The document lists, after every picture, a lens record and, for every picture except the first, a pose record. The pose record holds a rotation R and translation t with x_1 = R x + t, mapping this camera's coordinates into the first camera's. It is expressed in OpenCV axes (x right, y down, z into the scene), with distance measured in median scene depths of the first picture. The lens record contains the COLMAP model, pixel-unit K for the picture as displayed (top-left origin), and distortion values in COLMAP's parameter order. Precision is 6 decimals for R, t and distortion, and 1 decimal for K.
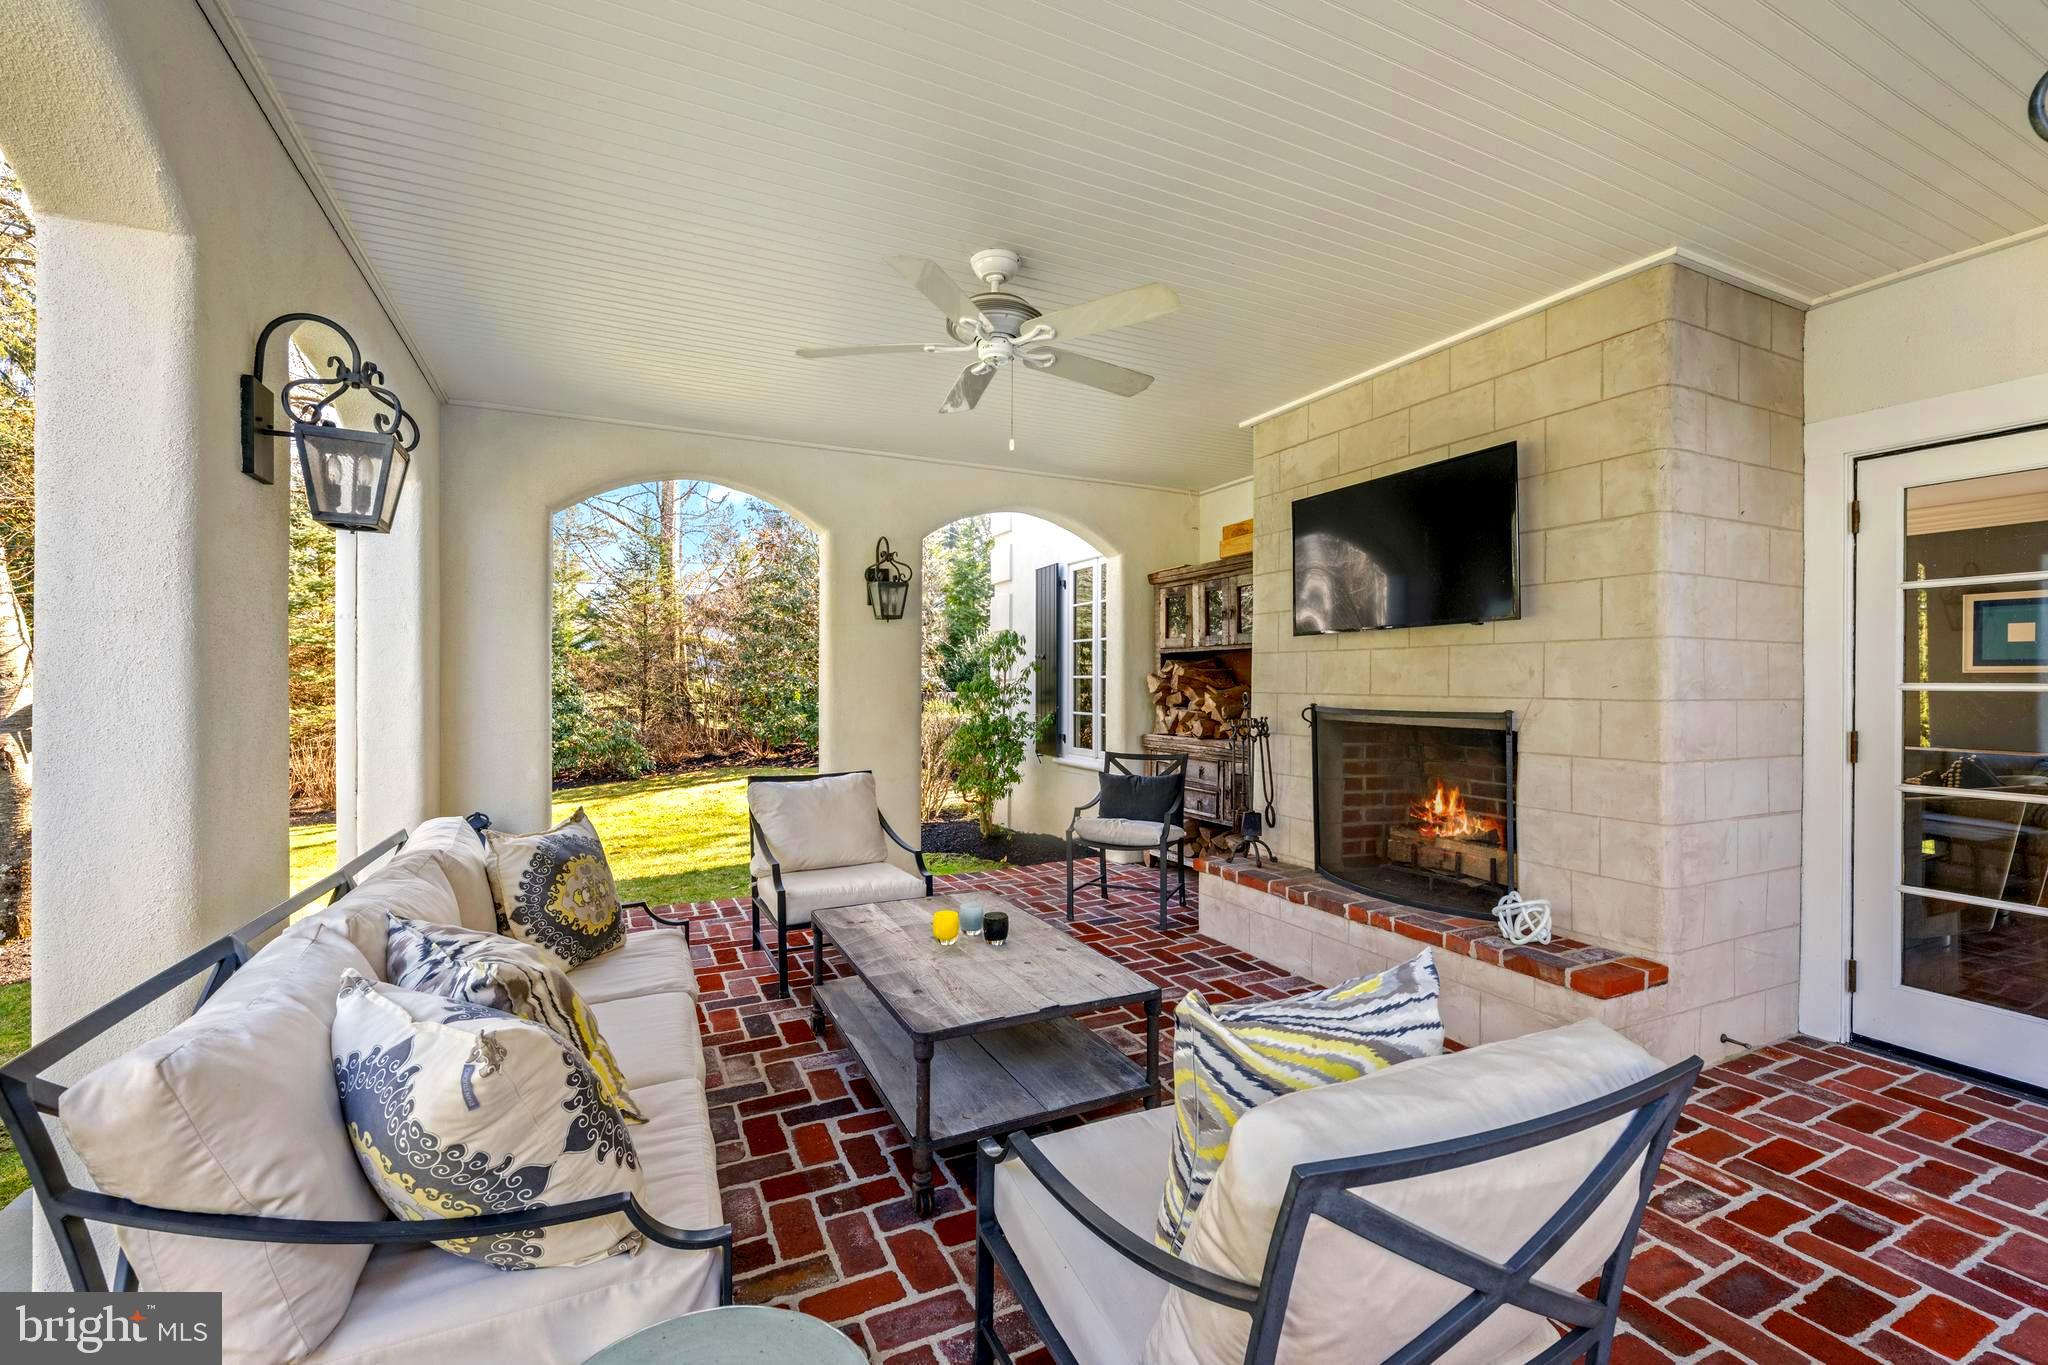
lens RADIAL K [[852.0, 0, 1024.1], [0, 852.0, 678.4], [0, 0, 1]] dist [-0.002000, -0.000092]
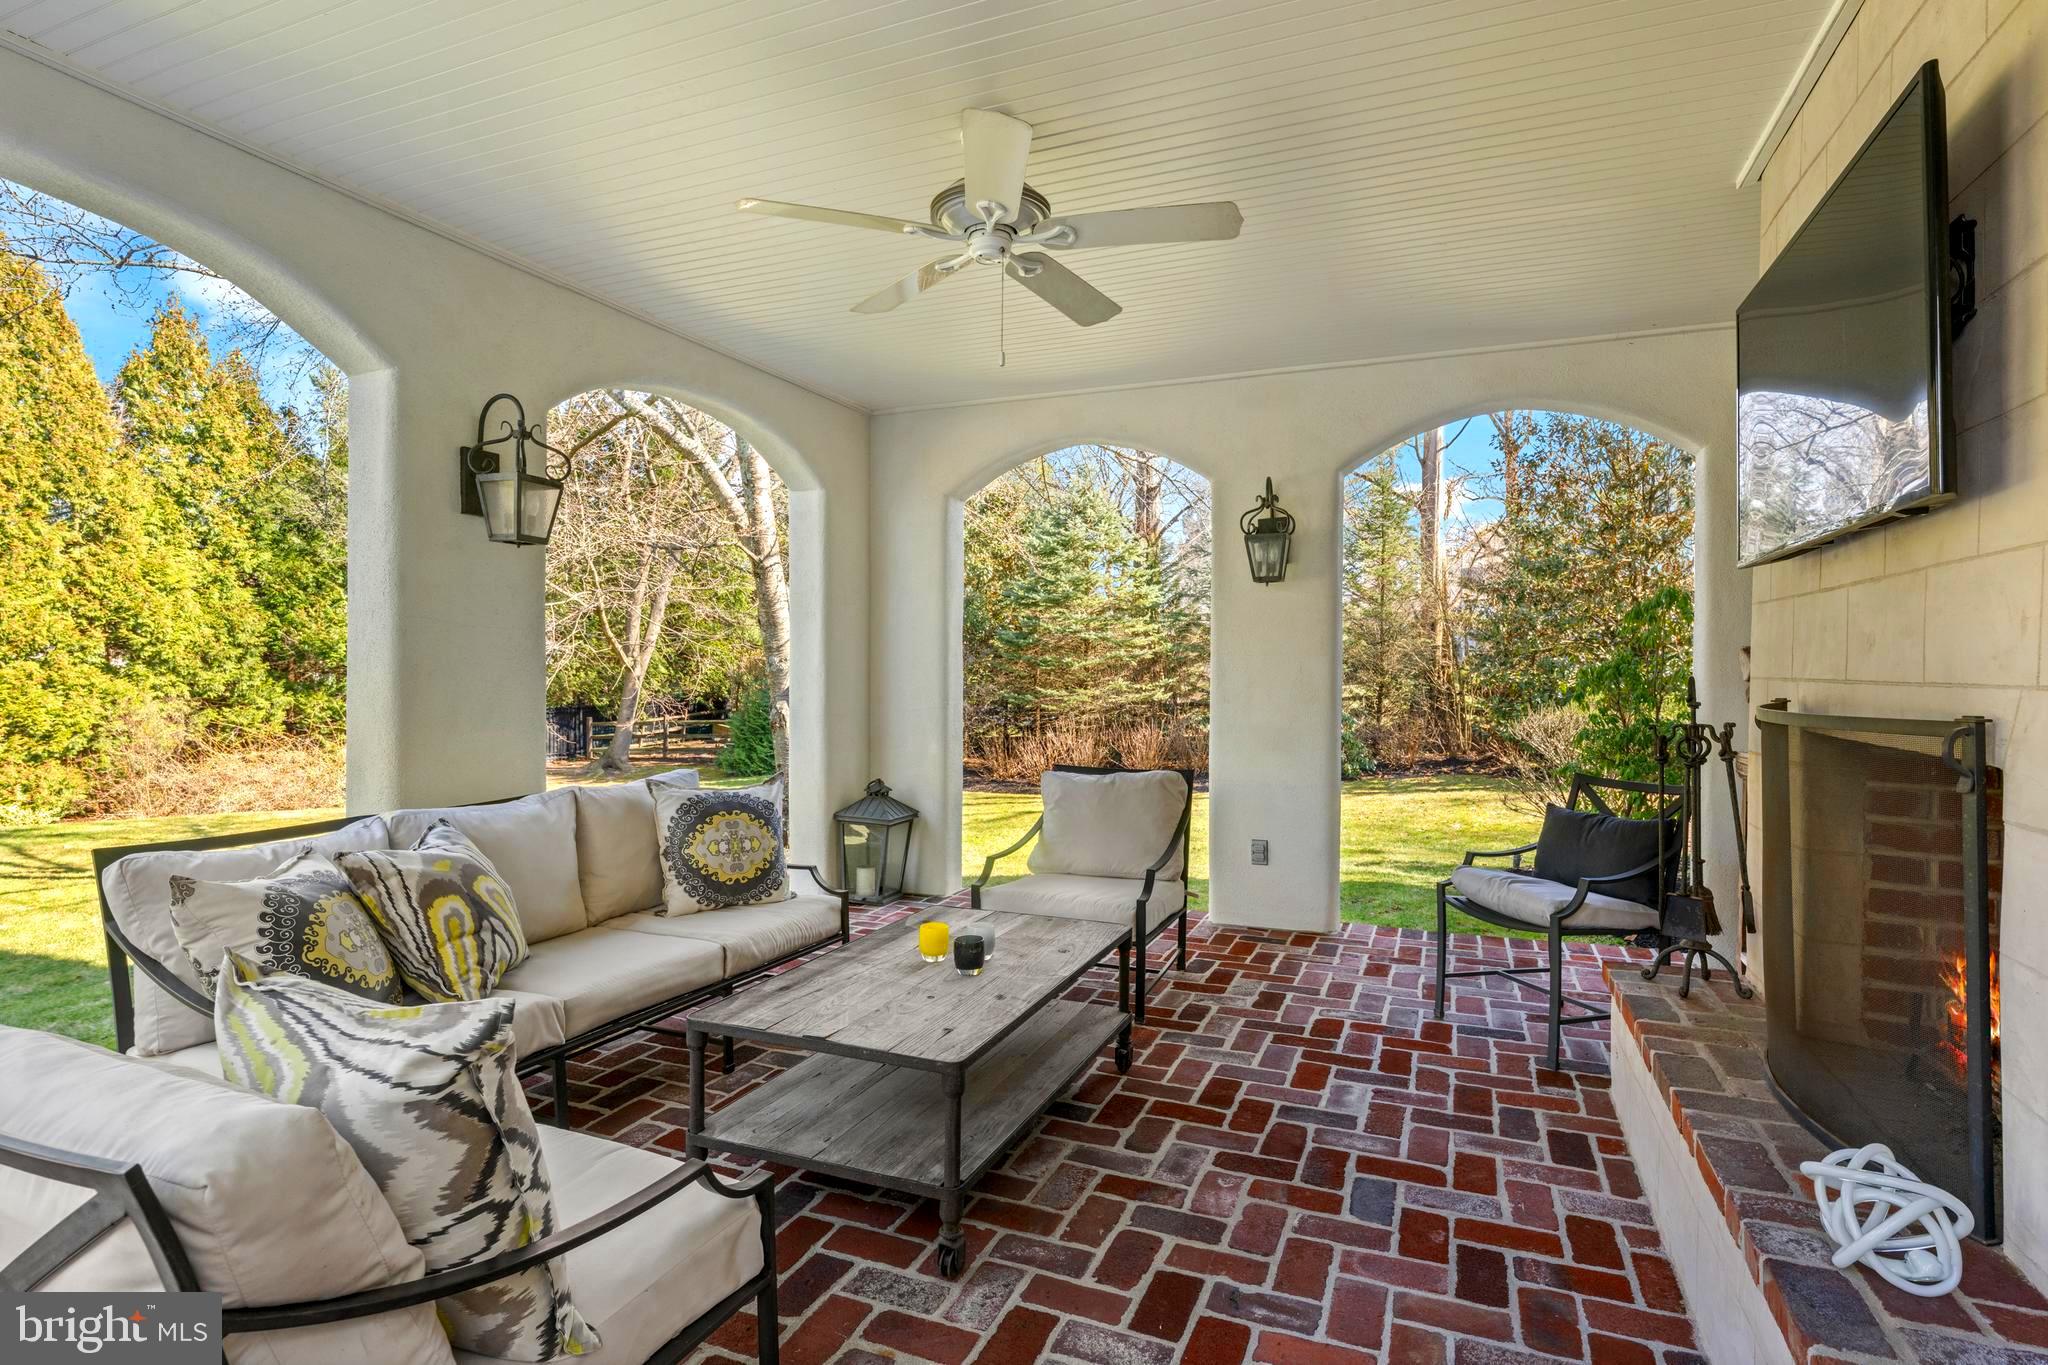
lens RADIAL K [[1024.9, 0, 1031.0], [0, 1024.9, 668.8], [0, 0, 1]] dist [0.001011, 0.000103]
pose [[0.665688, 0.001673, -0.746228, 0.512814], [0.000220, 0.999997, 0.002437, 0.010771], [0.746230, -0.001786, 0.665686, 0.267693]]
